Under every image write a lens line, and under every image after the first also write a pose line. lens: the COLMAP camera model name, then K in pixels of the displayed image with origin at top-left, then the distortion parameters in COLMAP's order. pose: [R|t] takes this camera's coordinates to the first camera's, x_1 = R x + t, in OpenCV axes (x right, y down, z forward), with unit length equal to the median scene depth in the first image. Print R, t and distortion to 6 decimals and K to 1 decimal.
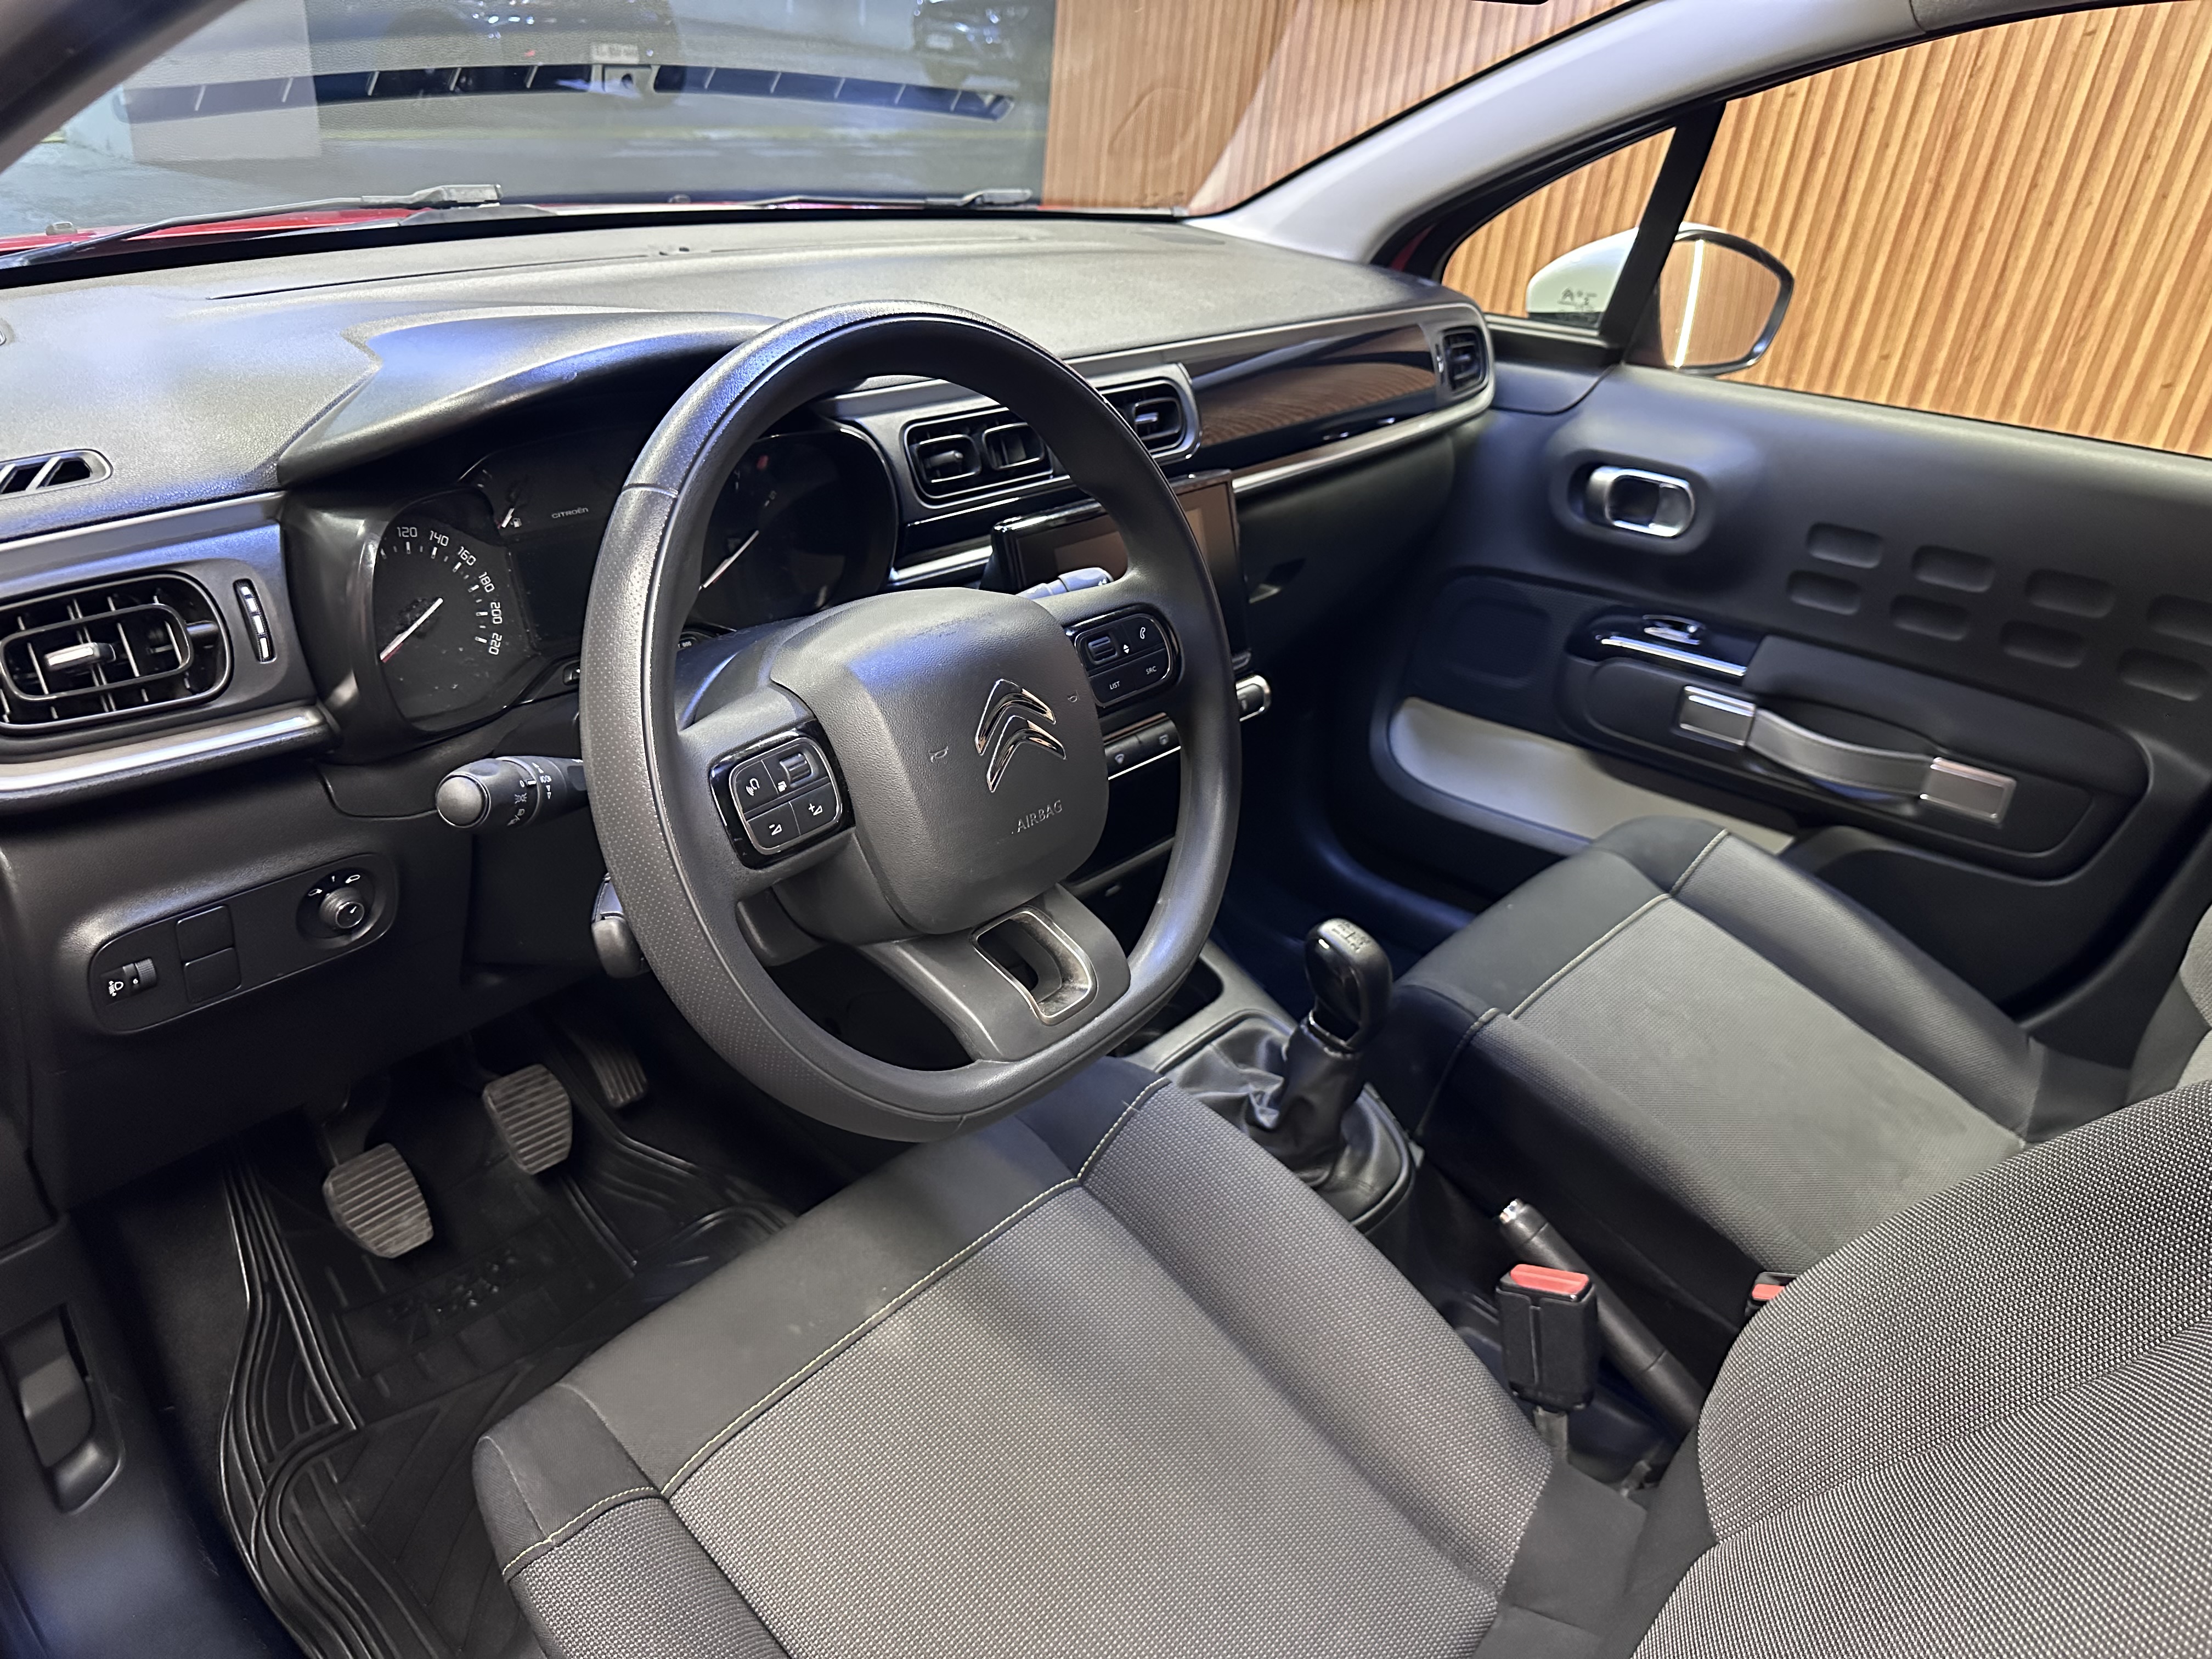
lens RADIAL K [[1596.1, 0, 1120.1], [0, 1596.1, 825.1], [0, 0, 1]] dist [0.051615, -0.058476]
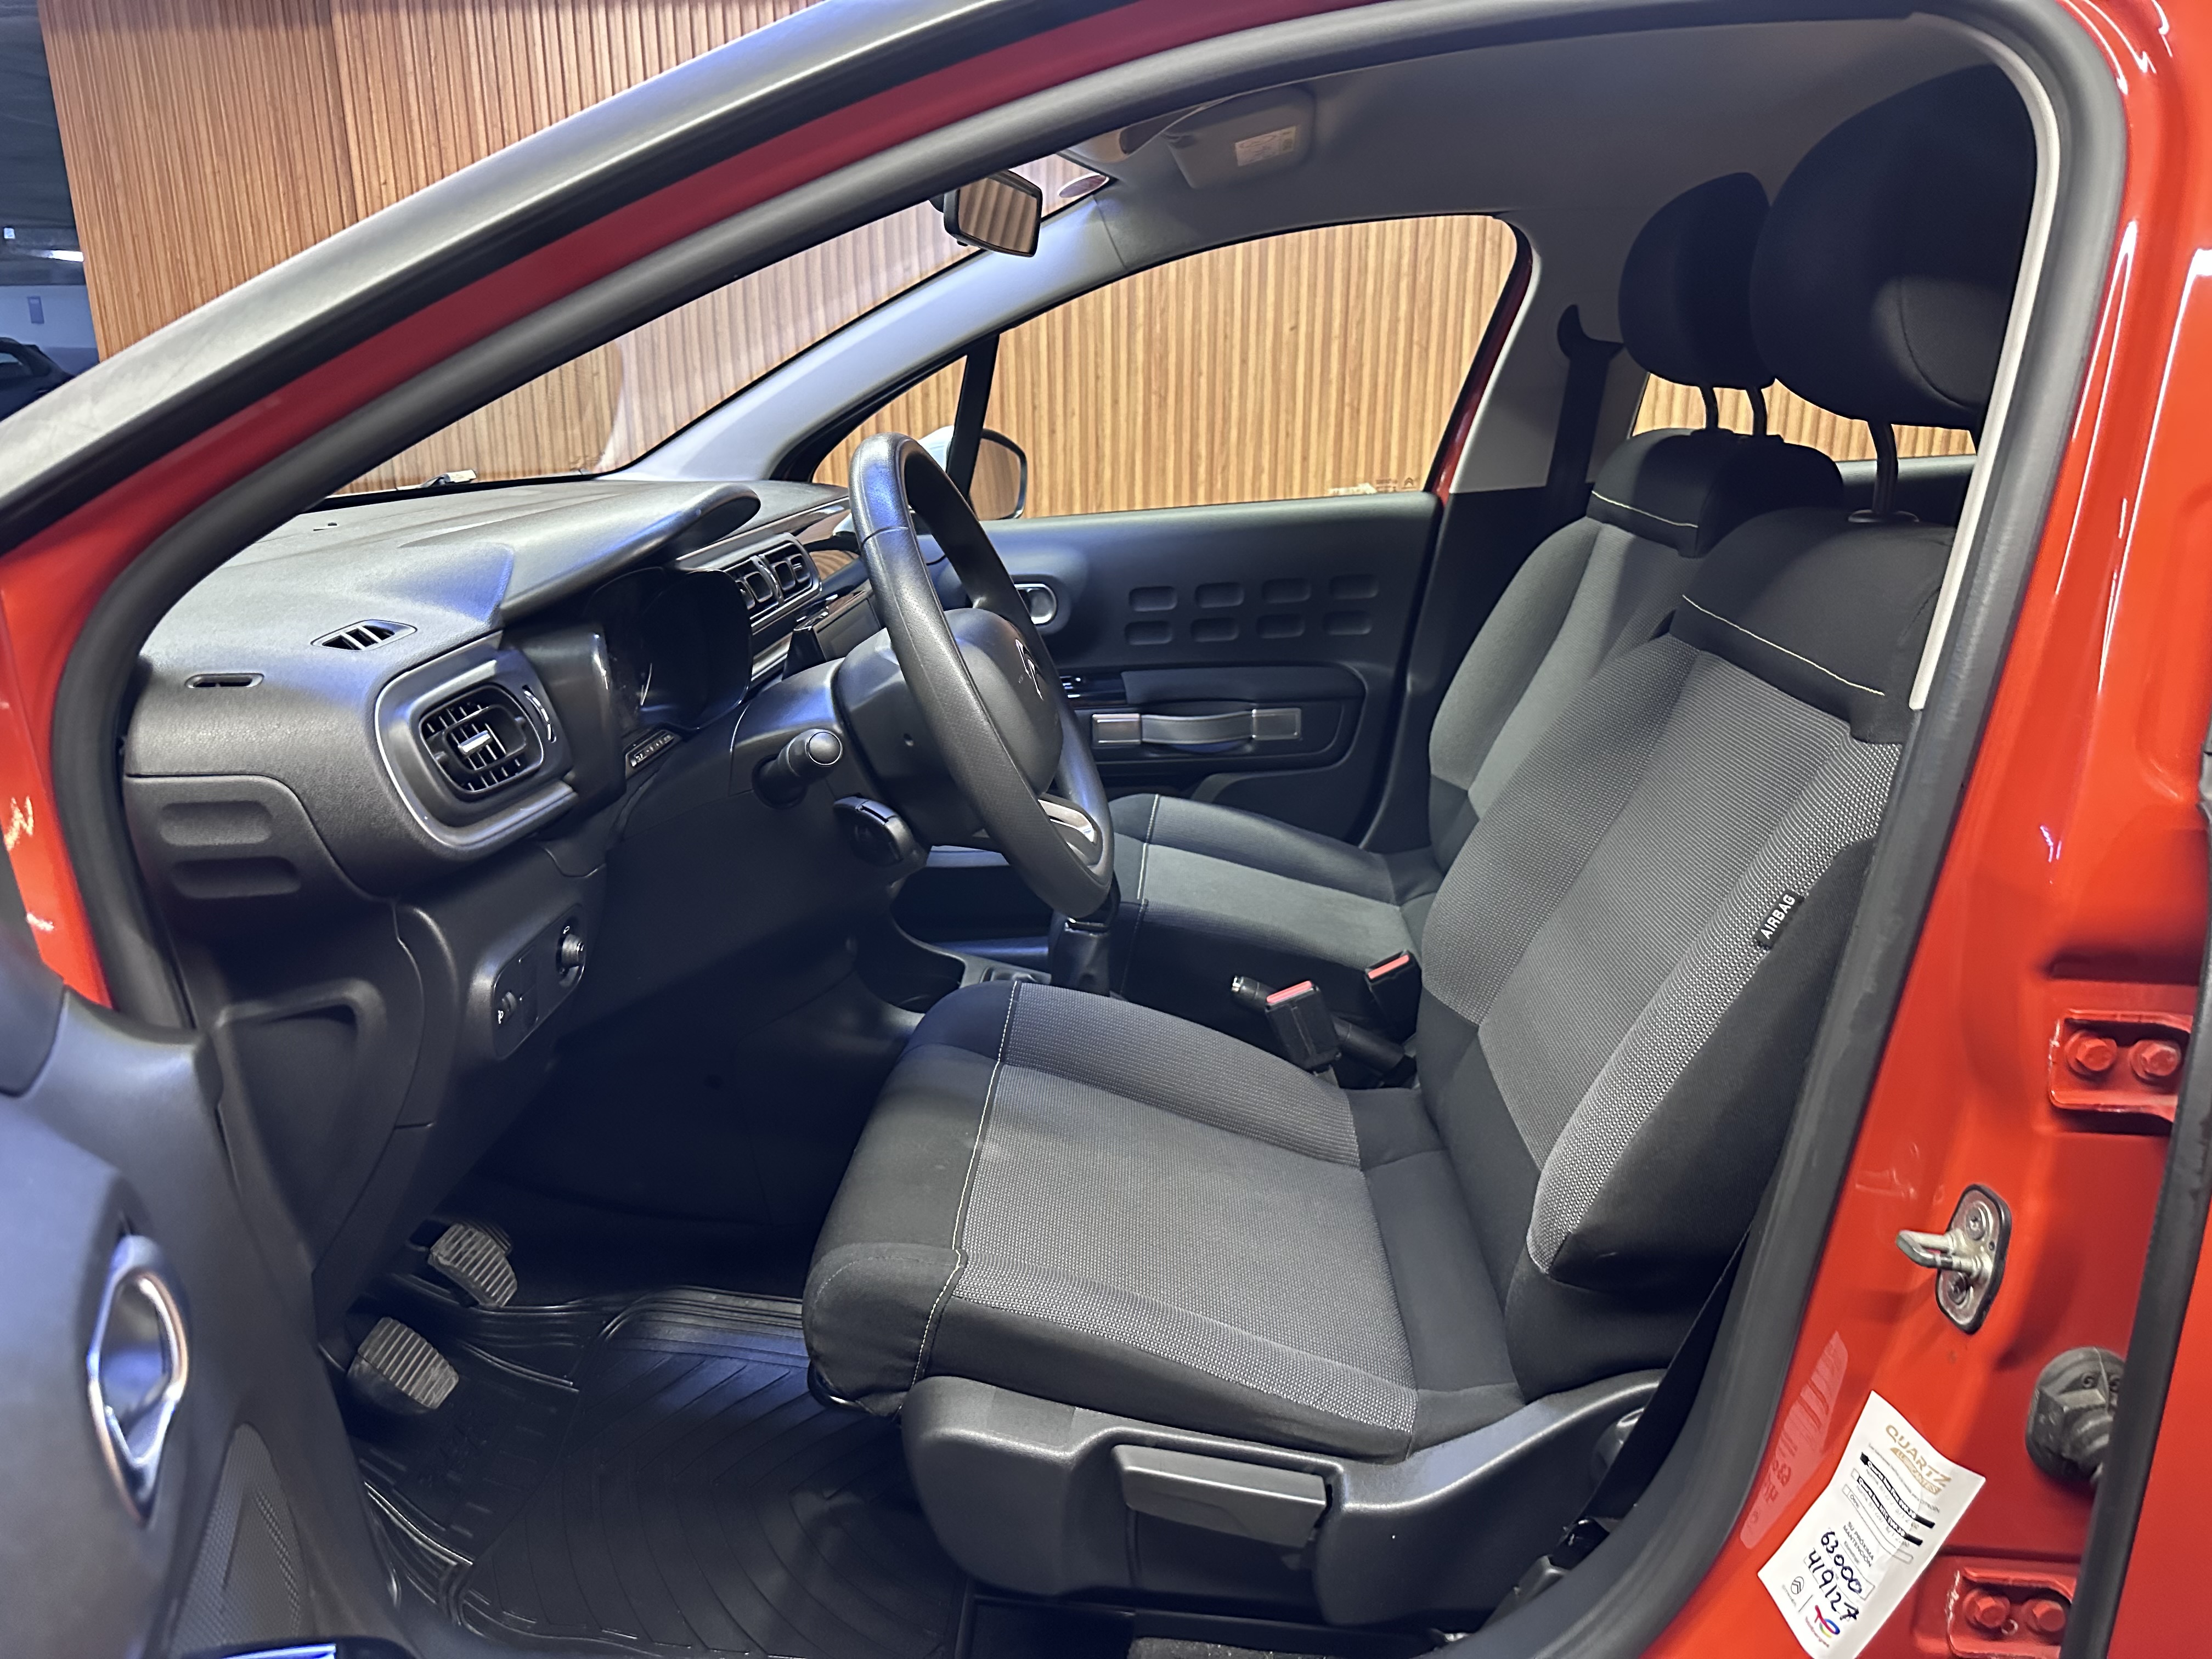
lens RADIAL K [[1548.0, 0, 1106.0], [0, 1548.0, 829.5], [0, 0, 1]] dist [0.130724, -0.000412]
pose [[0.795767, -0.271645, 0.541262, -0.452251], [0.361081, 0.930339, -0.063951, 0.110923], [-0.486185, 0.246329, 0.838419, -0.163116]]
